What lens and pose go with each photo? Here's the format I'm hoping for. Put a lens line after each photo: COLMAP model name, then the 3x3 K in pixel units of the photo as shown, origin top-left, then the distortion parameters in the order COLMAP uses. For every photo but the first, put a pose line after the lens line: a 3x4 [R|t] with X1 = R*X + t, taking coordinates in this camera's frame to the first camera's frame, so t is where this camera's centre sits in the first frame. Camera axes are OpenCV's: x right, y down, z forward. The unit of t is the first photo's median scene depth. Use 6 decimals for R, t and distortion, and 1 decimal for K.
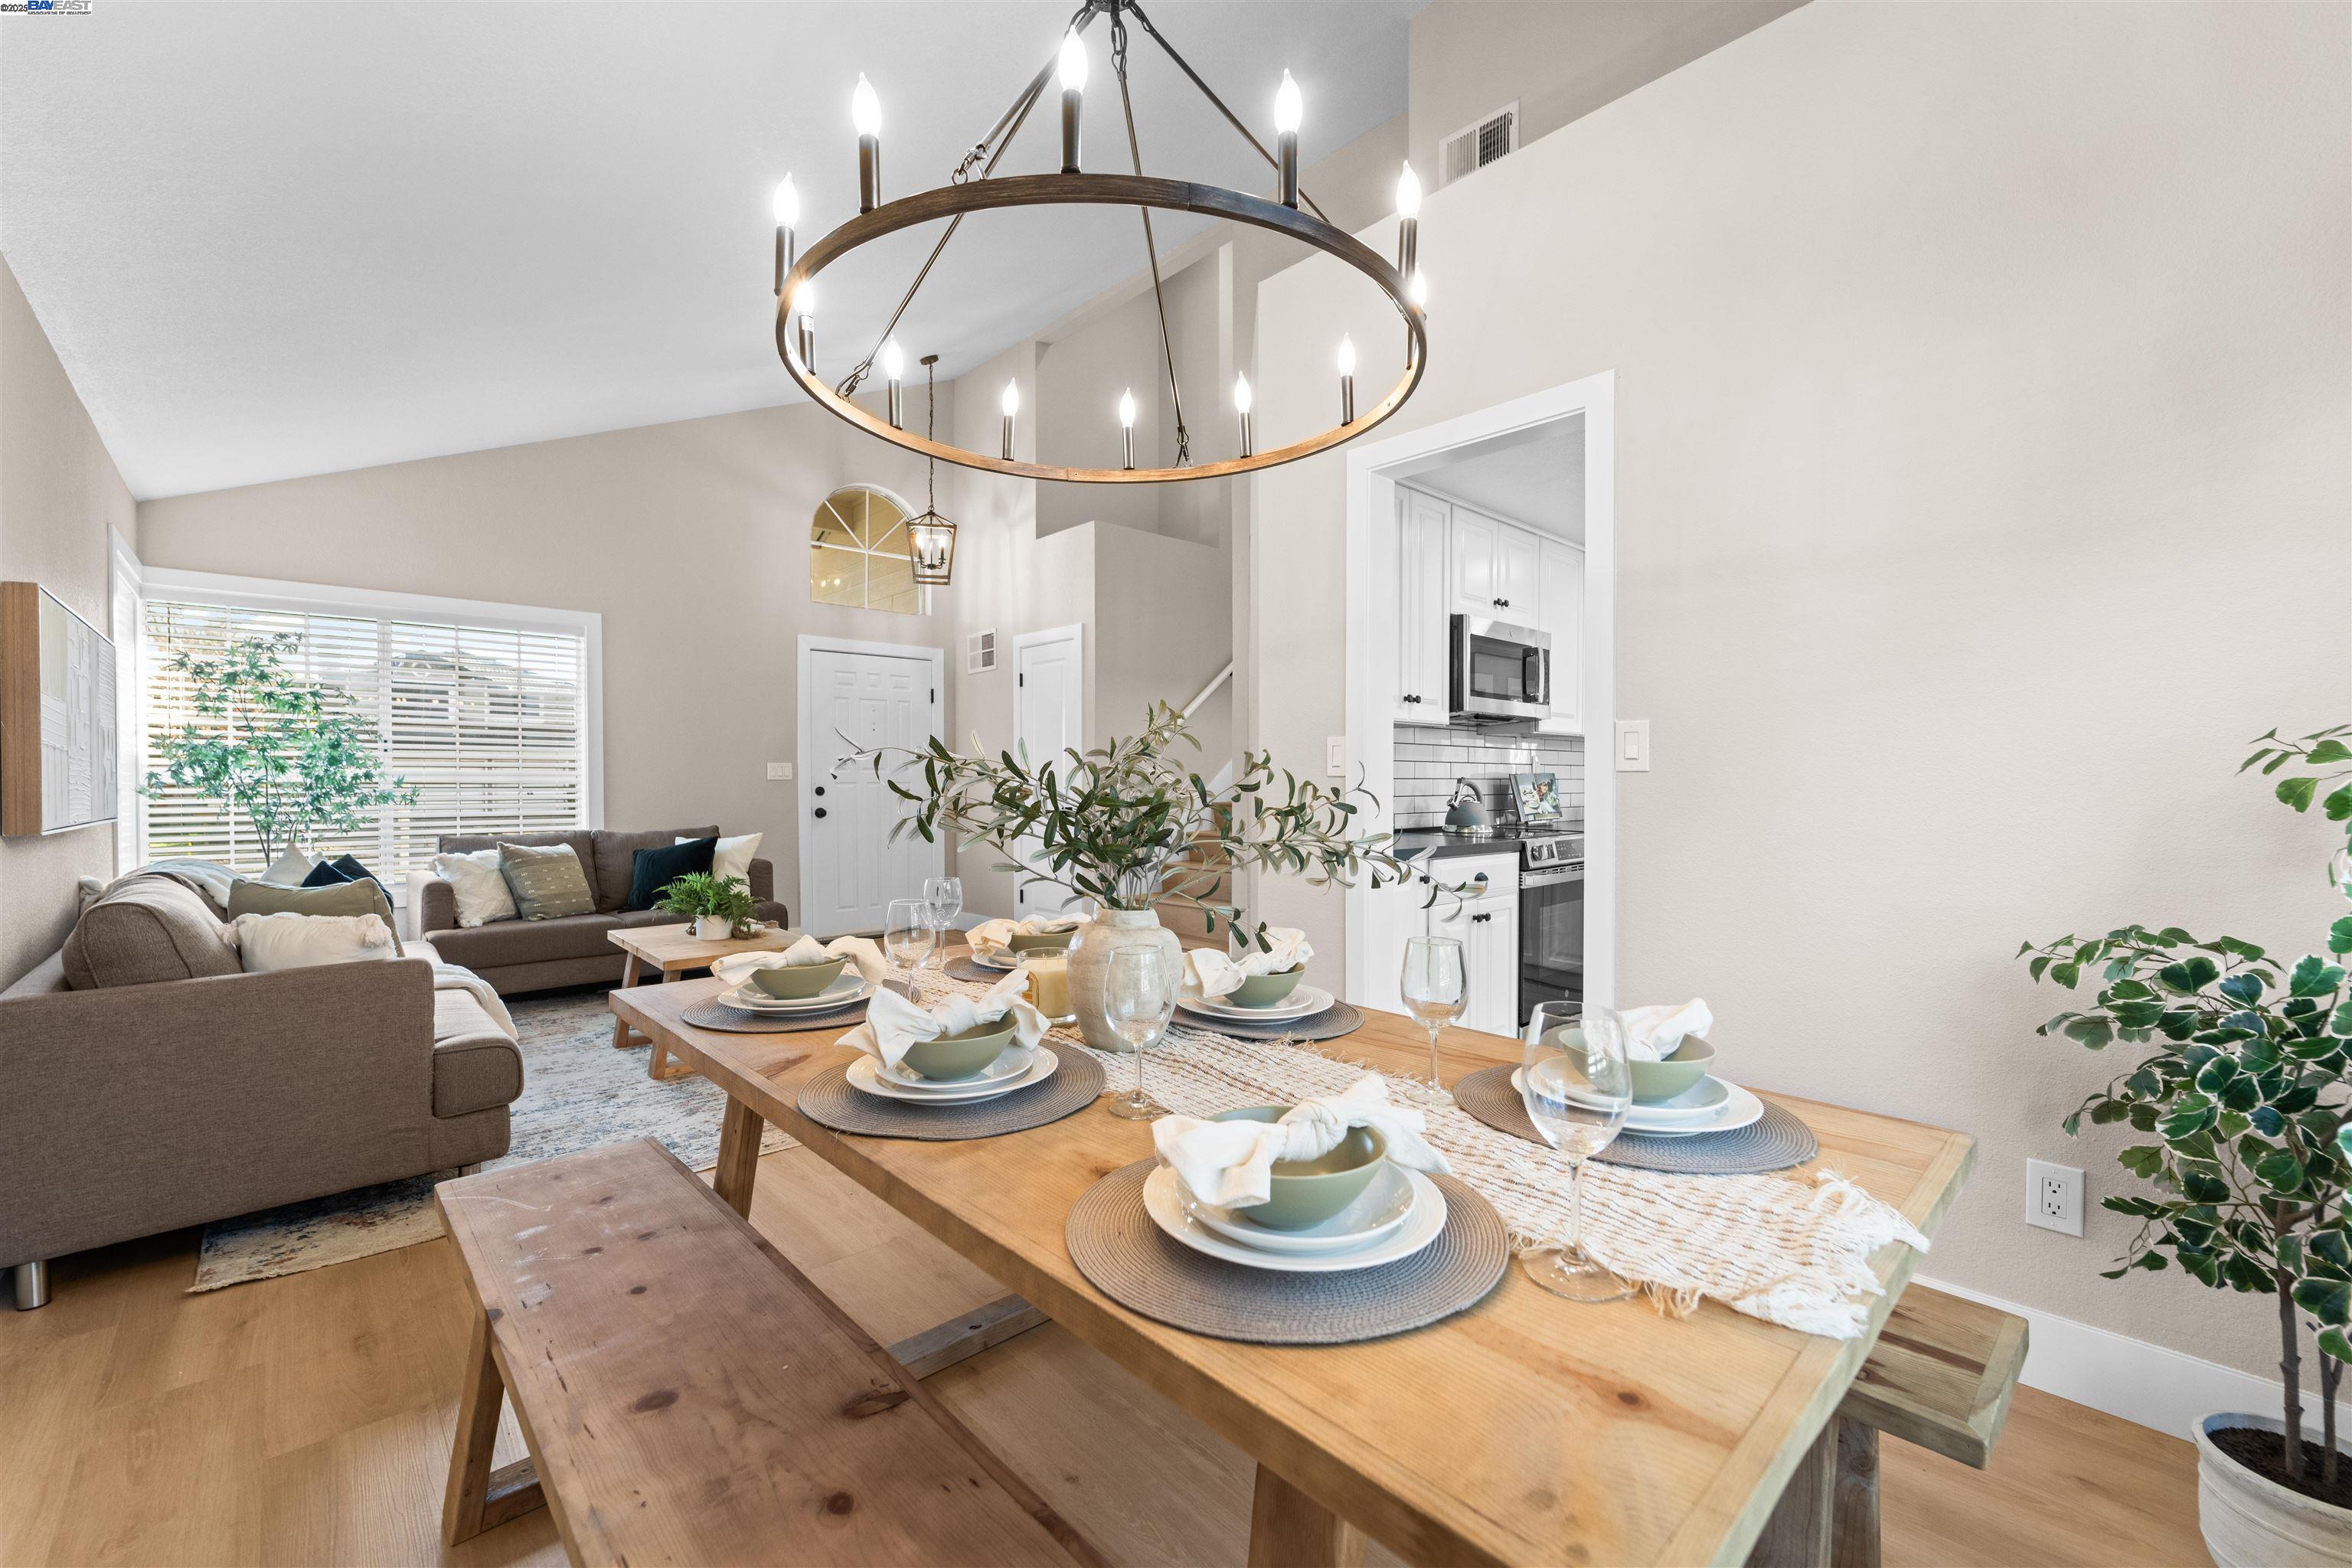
lens RADIAL K [[961.1, 0, 1178.9], [0, 961.1, 793.2], [0, 0, 1]] dist [0.001216, -0.000163]
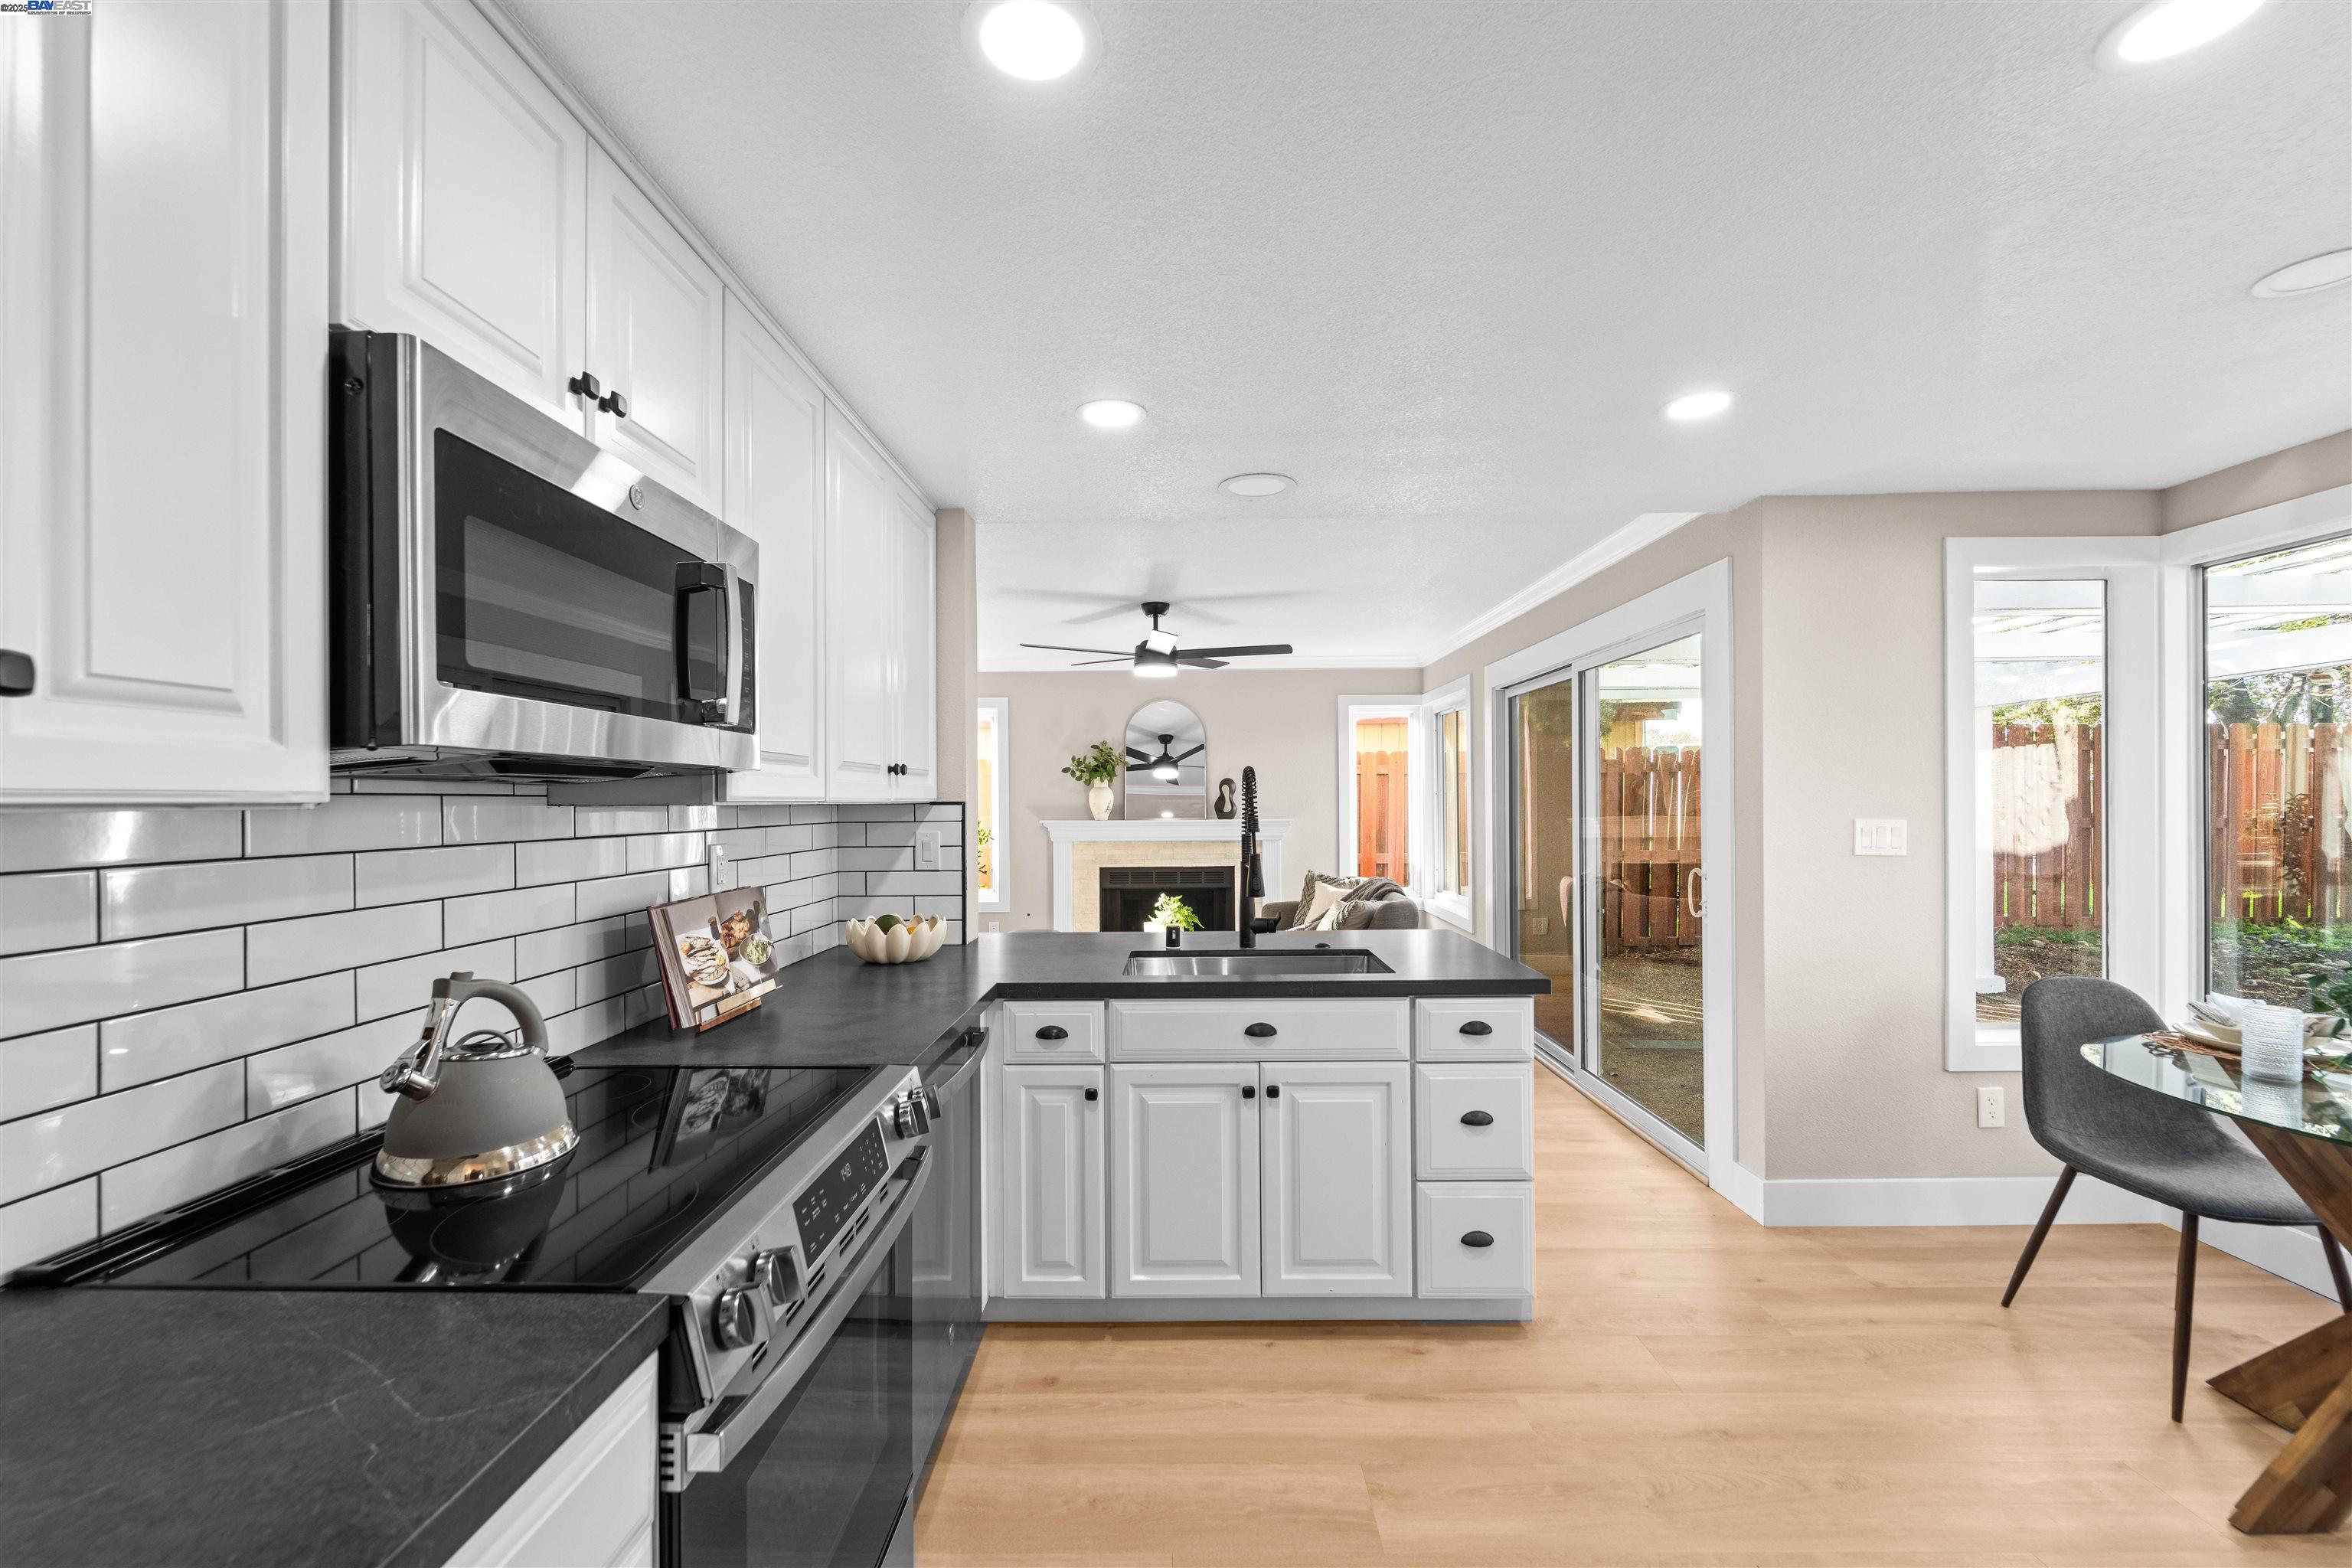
lens RADIAL K [[959.3, 0, 1173.4], [0, 959.3, 796.8], [0, 0, 1]] dist [-0.001516, -0.000354]
pose [[0.694704, -0.003266, 0.719289, 0.216524], [0.016746, 0.999792, -0.011634, -0.056860], [-0.719101, 0.020127, 0.694614, 0.588211]]
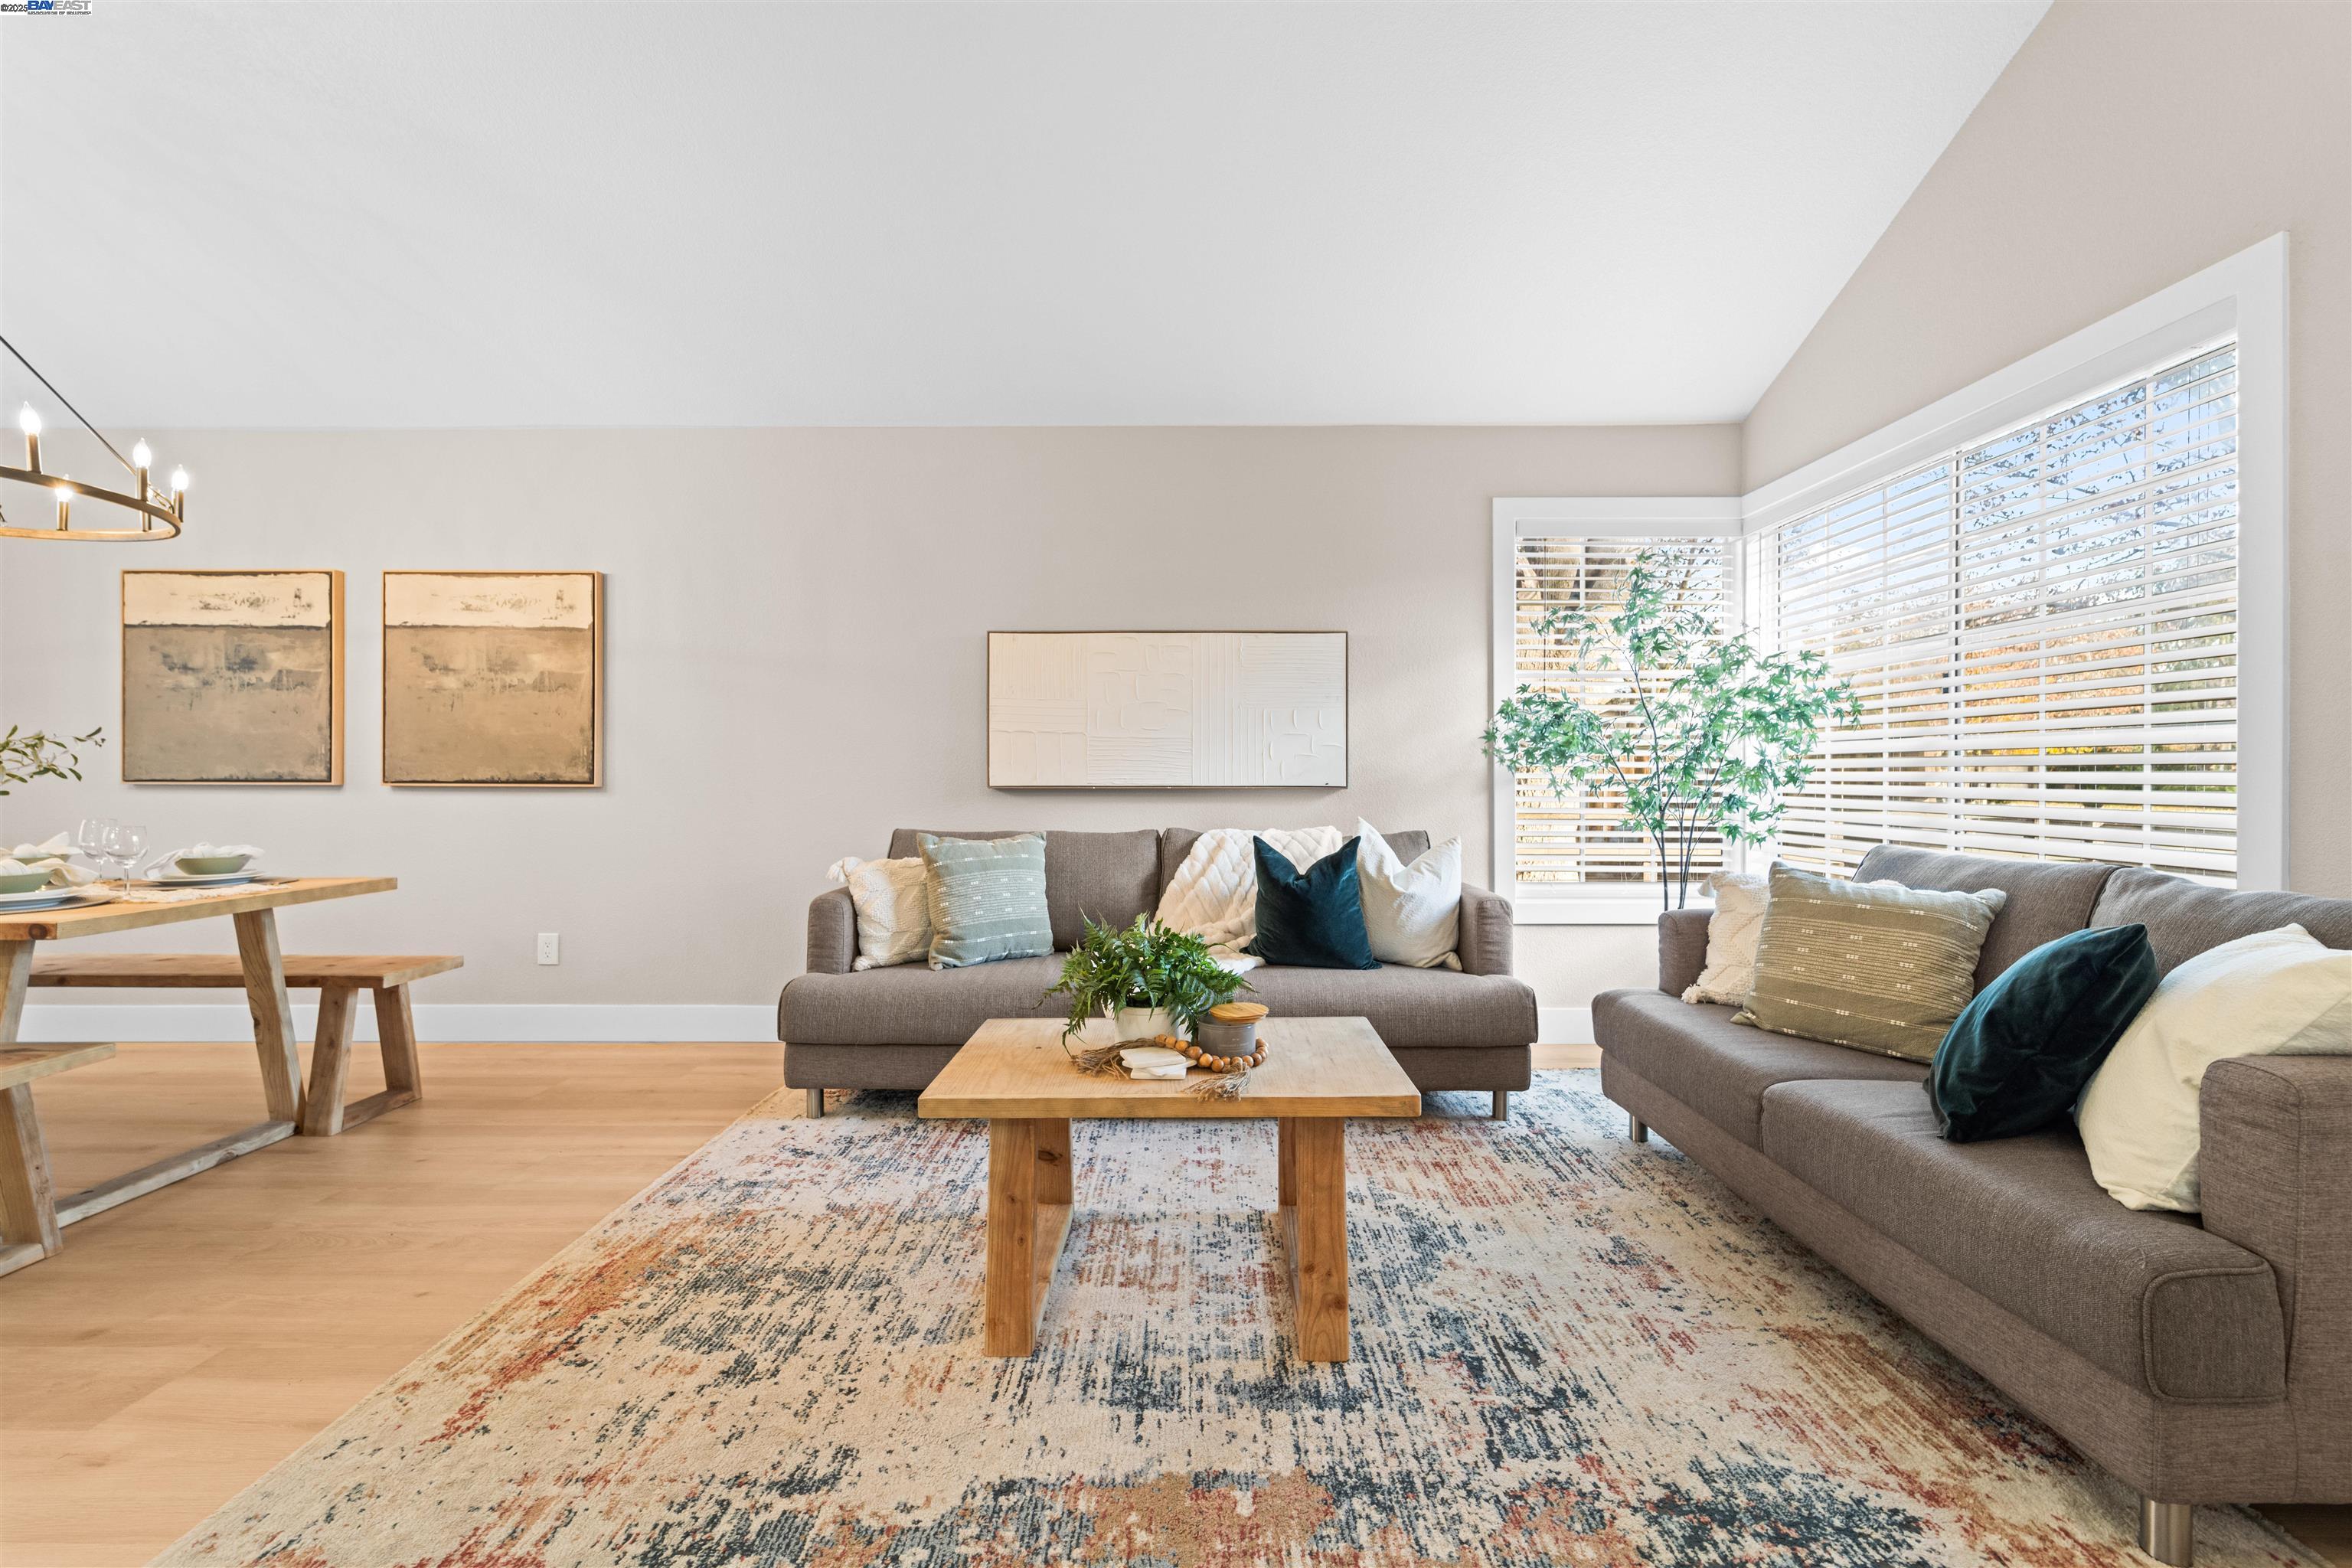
lens RADIAL K [[975.5, 0, 1176.0], [0, 975.5, 784.0], [0, 0, 1]] dist [0.002967, -0.002953]
pose [[-0.687471, 0.009472, -0.726150, -0.108955], [-0.005803, 0.999811, 0.018536, 0.001813], [0.726189, 0.016957, -0.687286, 1.173232]]
